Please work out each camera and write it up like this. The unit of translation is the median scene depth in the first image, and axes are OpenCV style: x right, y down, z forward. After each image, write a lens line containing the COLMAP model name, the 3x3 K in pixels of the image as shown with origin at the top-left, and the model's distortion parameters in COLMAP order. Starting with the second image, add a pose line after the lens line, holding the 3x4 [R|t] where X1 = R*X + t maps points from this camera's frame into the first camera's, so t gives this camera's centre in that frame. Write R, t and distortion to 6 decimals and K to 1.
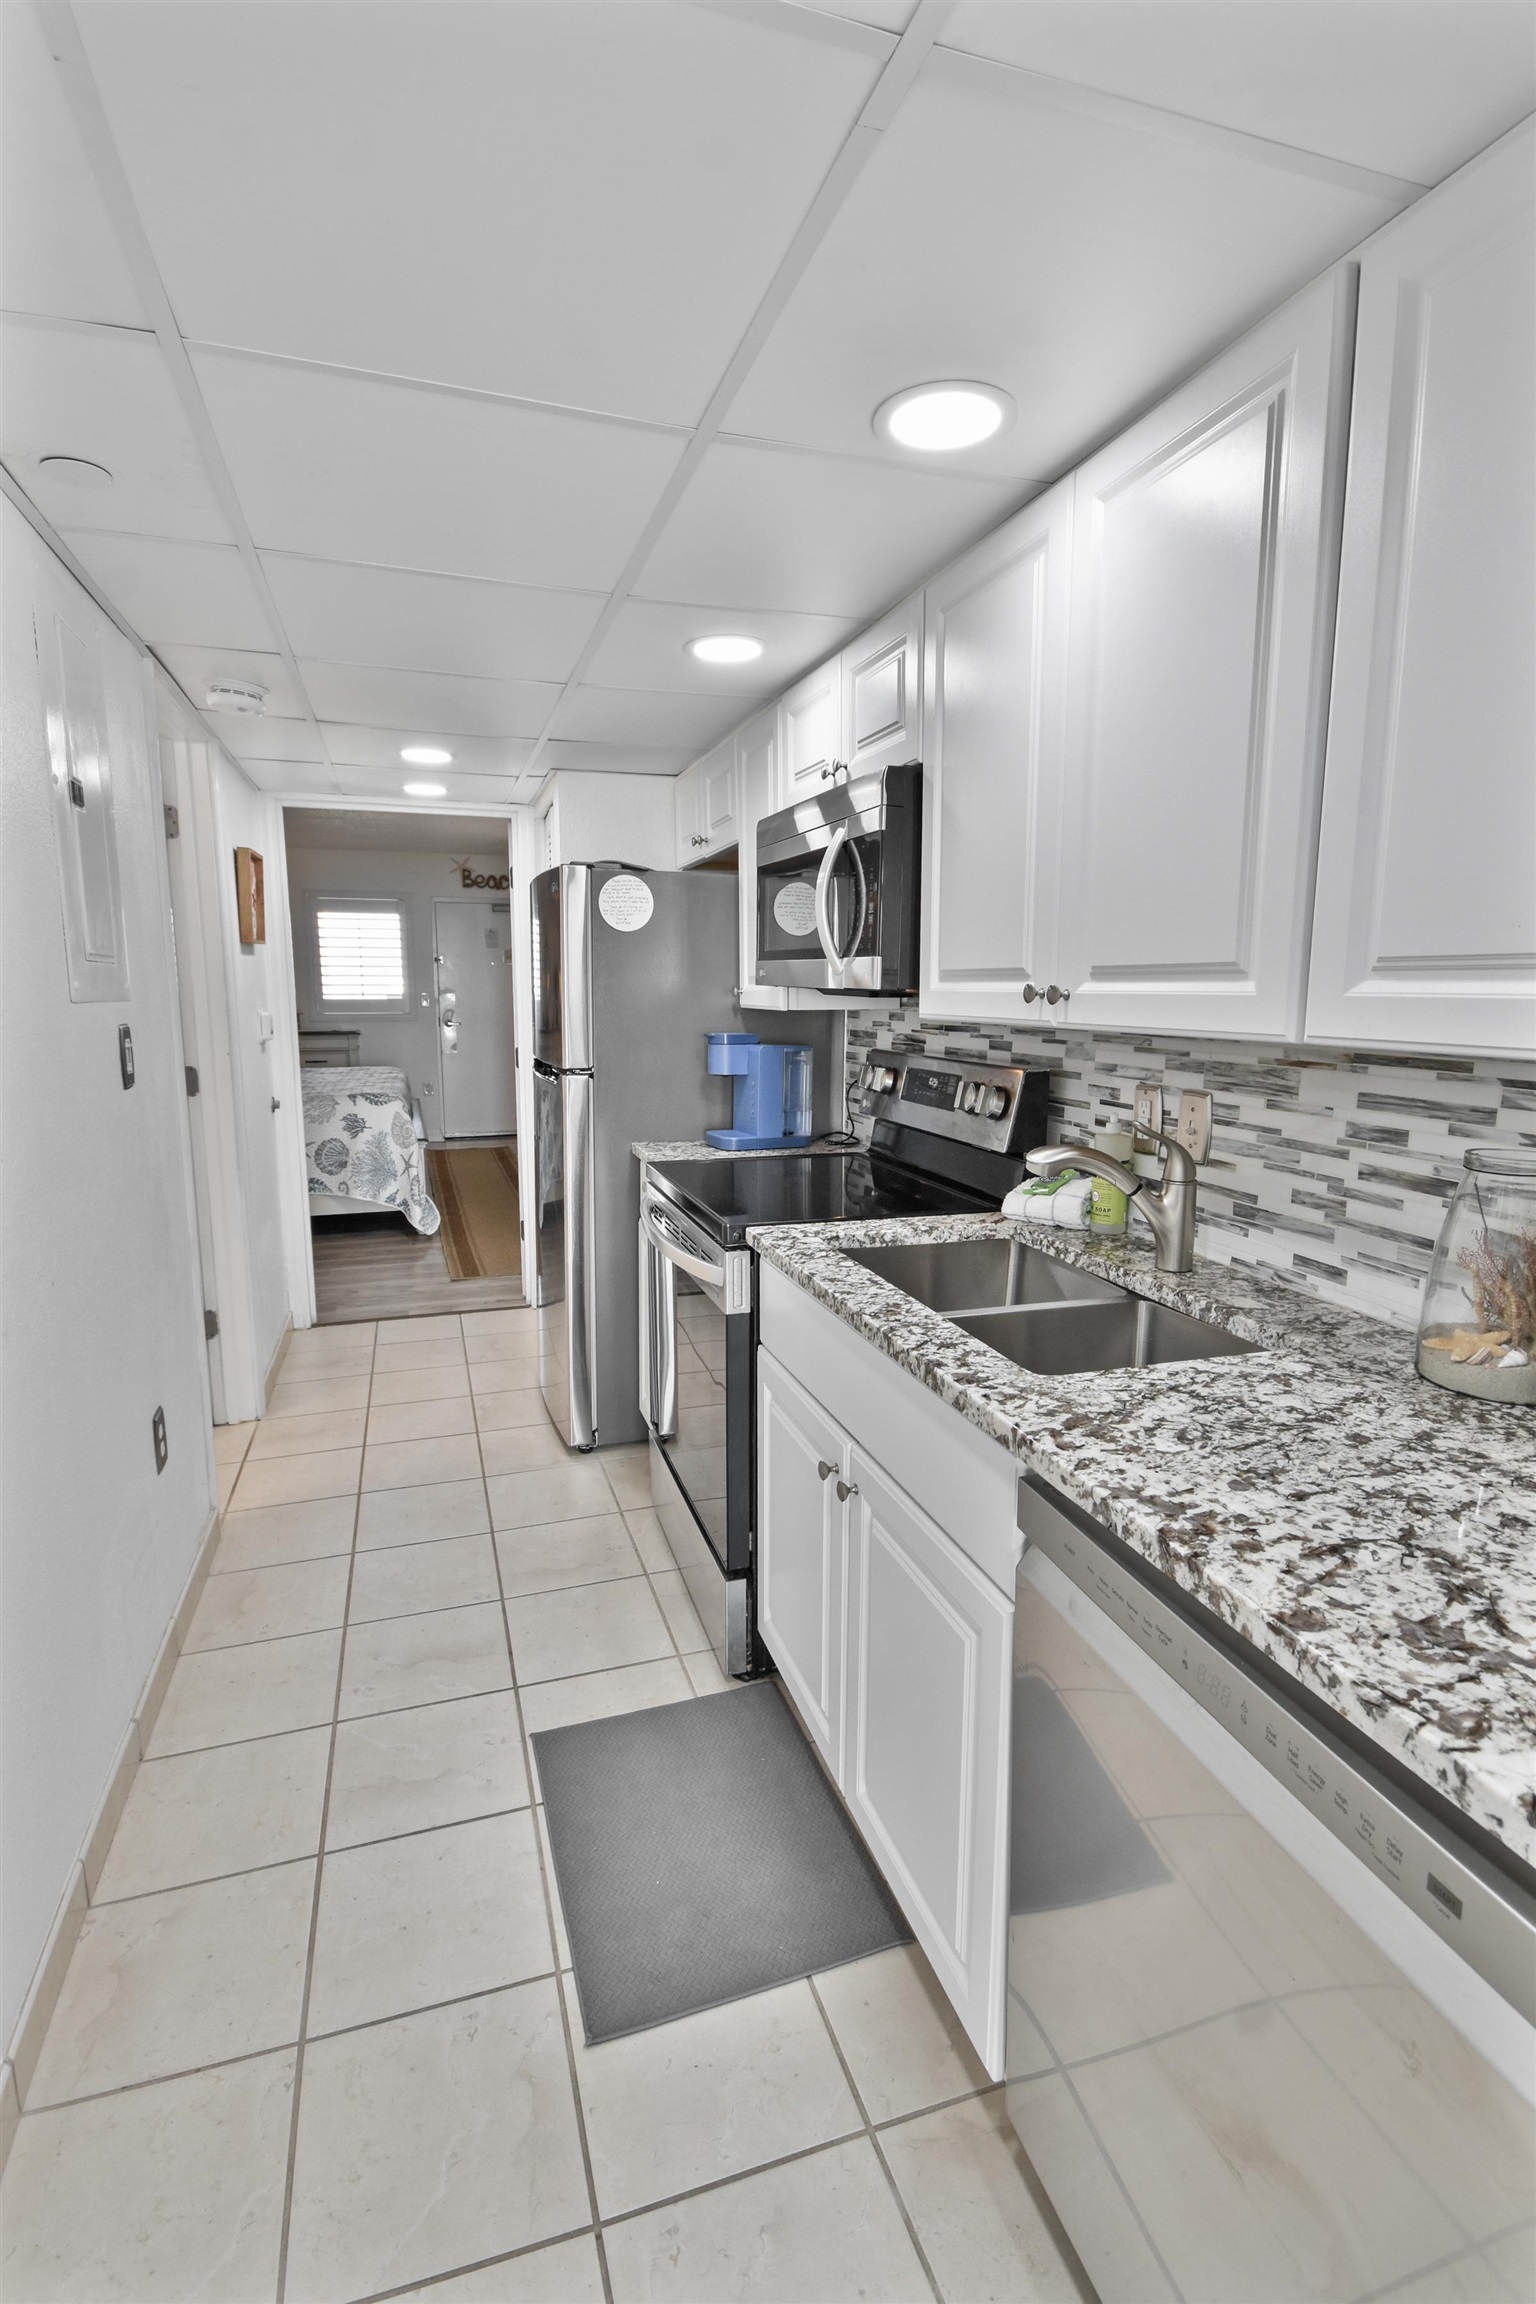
lens RADIAL K [[1104.7, 0, 774.8], [0, 1104.7, 1121.1], [0, 0, 1]] dist [-0.001525, 0.000503]
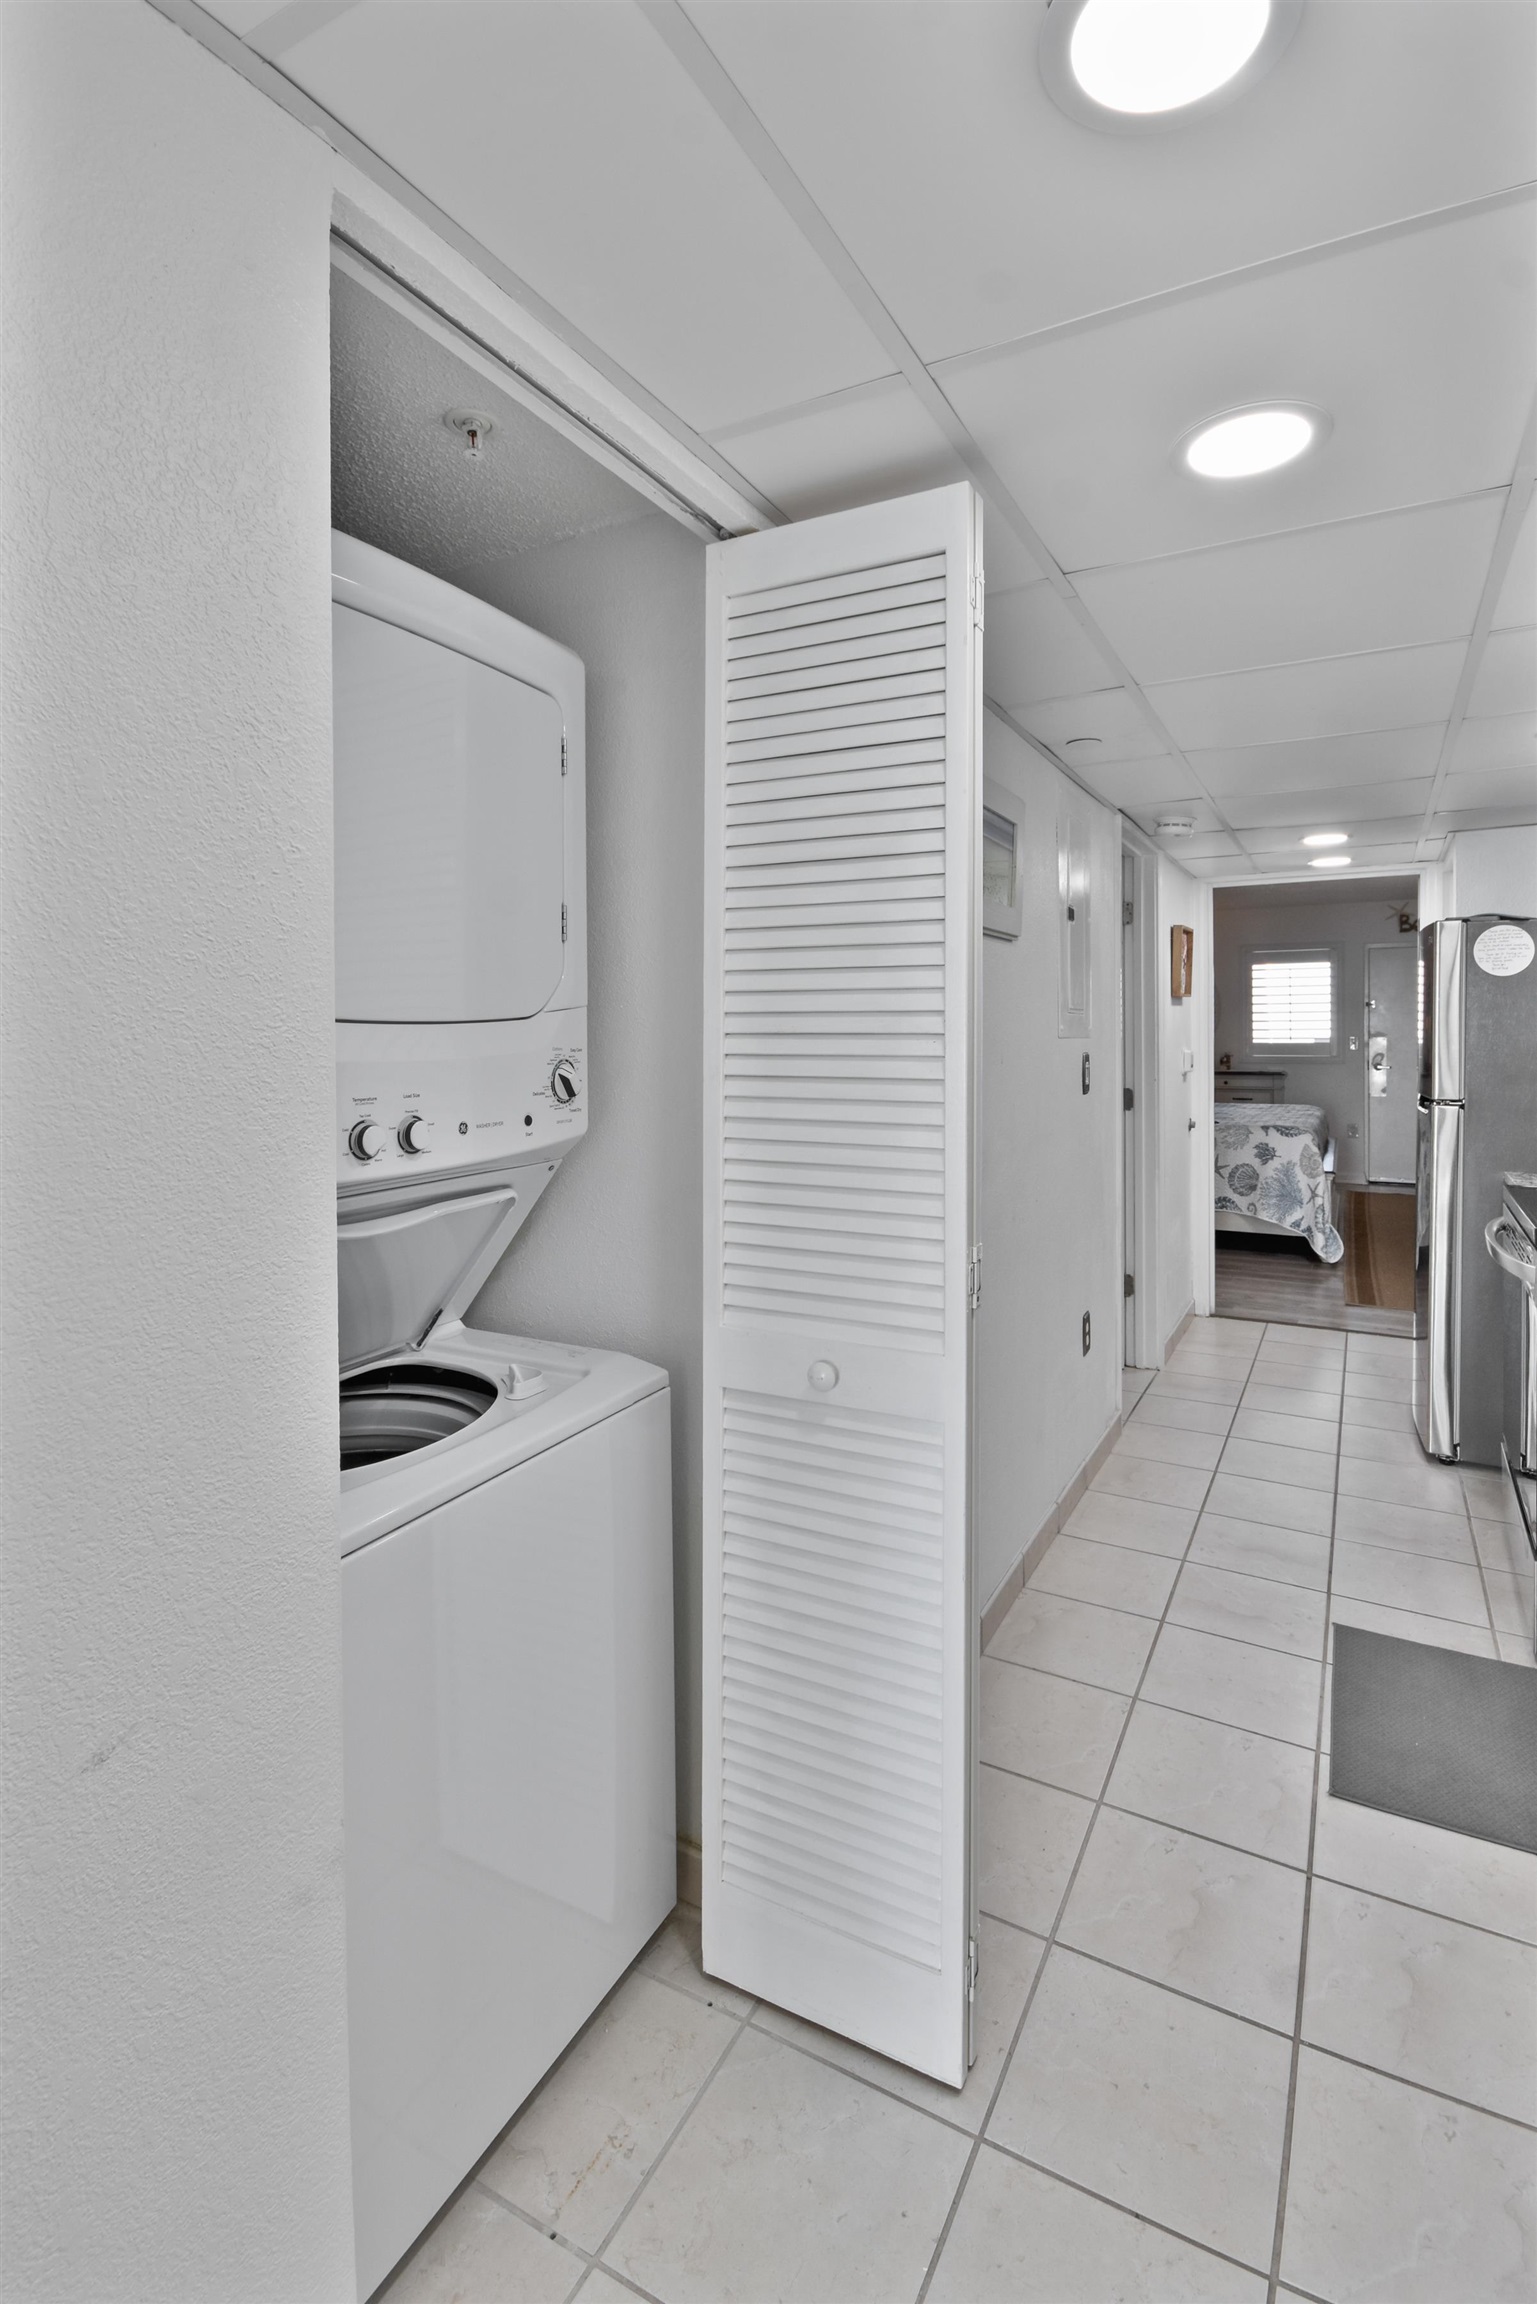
lens RADIAL K [[1104.7, 0, 775.3], [0, 1104.7, 1121.1], [0, 0, 1]] dist [-0.001525, 0.000503]
pose [[0.690090, 0.049438, -0.722033, 0.105016], [-0.079783, 0.996780, -0.008003, 0.024520], [0.719312, 0.063129, 0.691813, -0.170993]]
